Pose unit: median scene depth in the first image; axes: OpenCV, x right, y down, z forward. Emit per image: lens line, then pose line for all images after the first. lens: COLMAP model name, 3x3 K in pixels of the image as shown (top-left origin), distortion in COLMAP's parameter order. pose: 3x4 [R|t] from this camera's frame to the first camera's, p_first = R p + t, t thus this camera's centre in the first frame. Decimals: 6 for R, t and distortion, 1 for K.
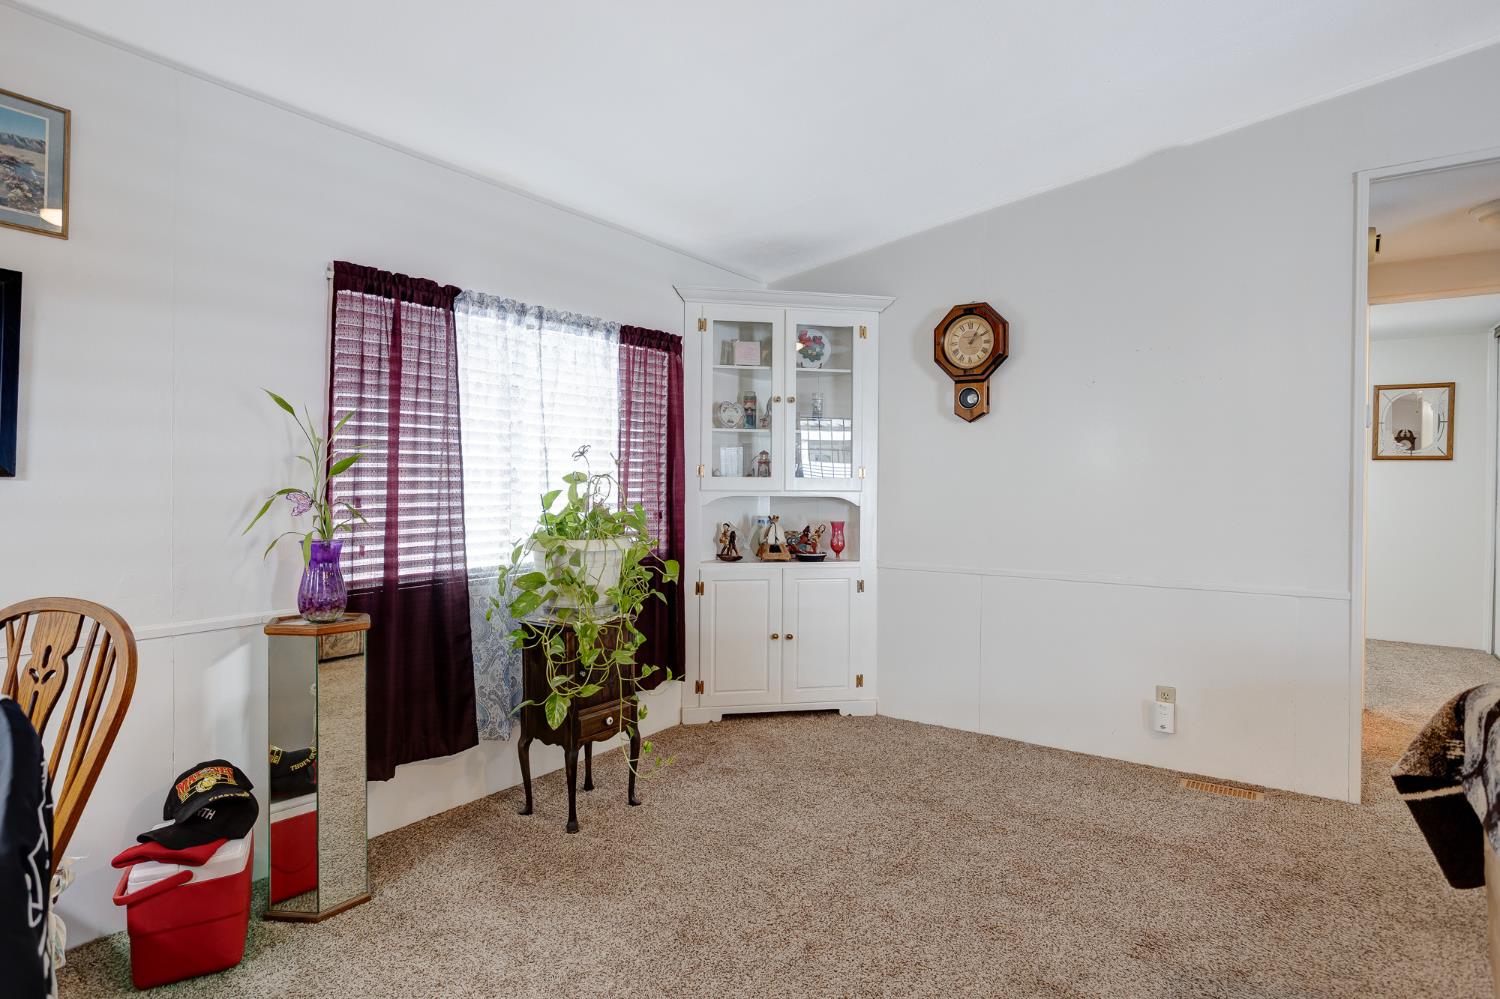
lens RADIAL K [[832.9, 0, 735.9], [0, 832.9, 498.0], [0, 0, 1]] dist [-0.052069, 0.034510]
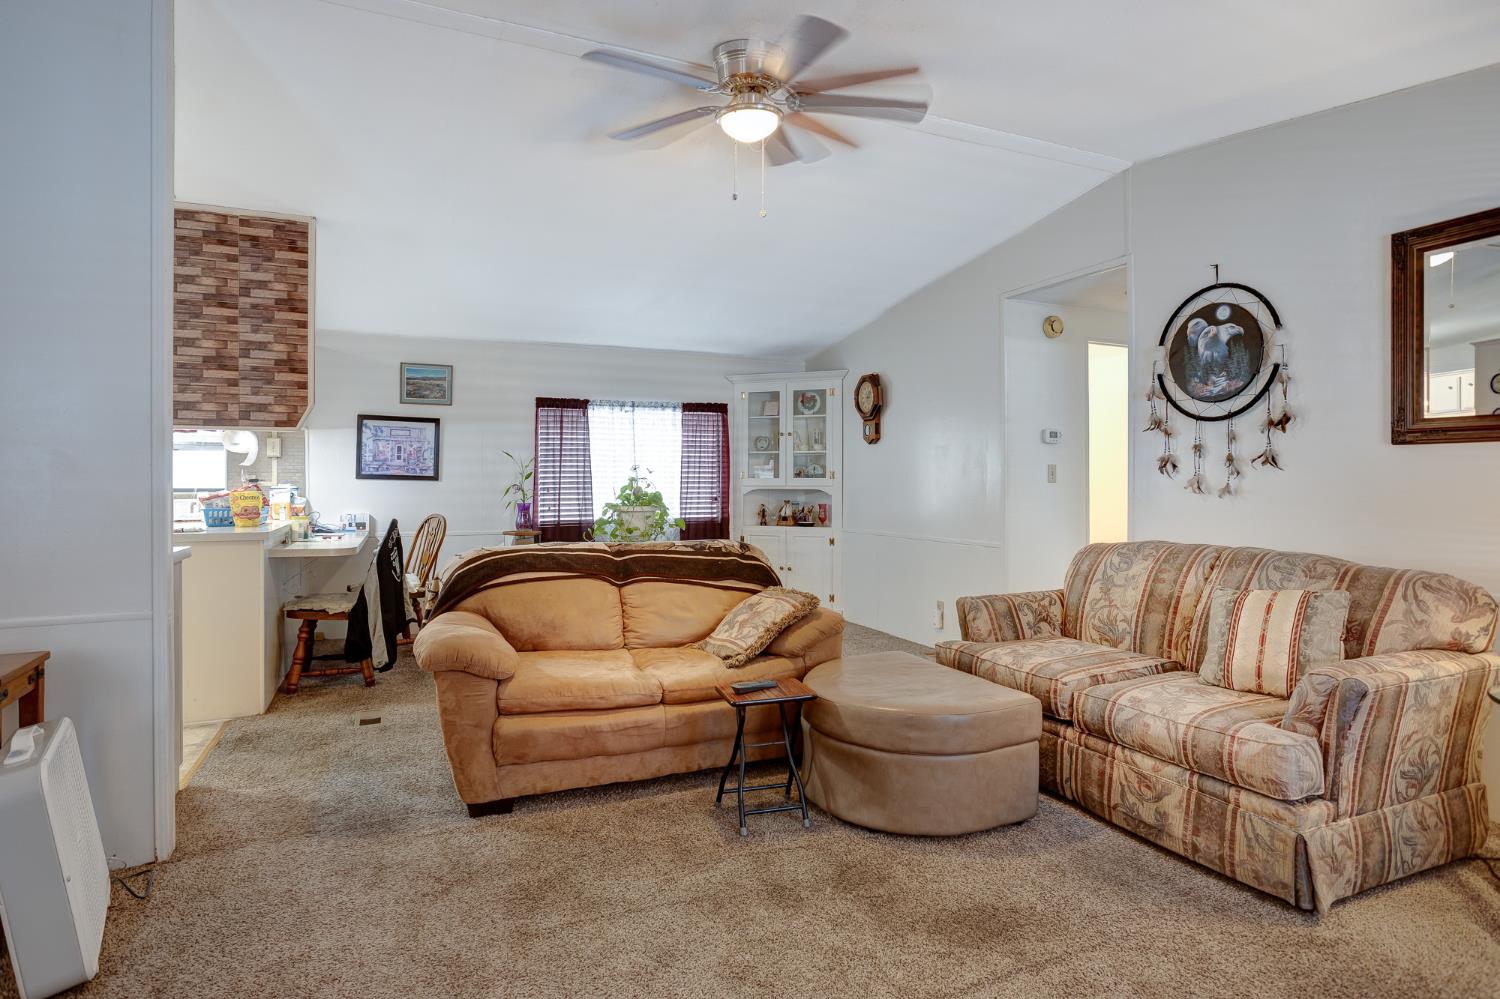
lens RADIAL K [[782.0, 0, 725.2], [0, 782.0, 478.2], [0, 0, 1]] dist [-0.055742, 0.033828]
pose [[0.846781, -0.010400, -0.531840, 0.885940], [-0.003821, 0.999664, -0.025632, 0.019536], [0.531928, 0.023737, 0.846457, -0.507743]]
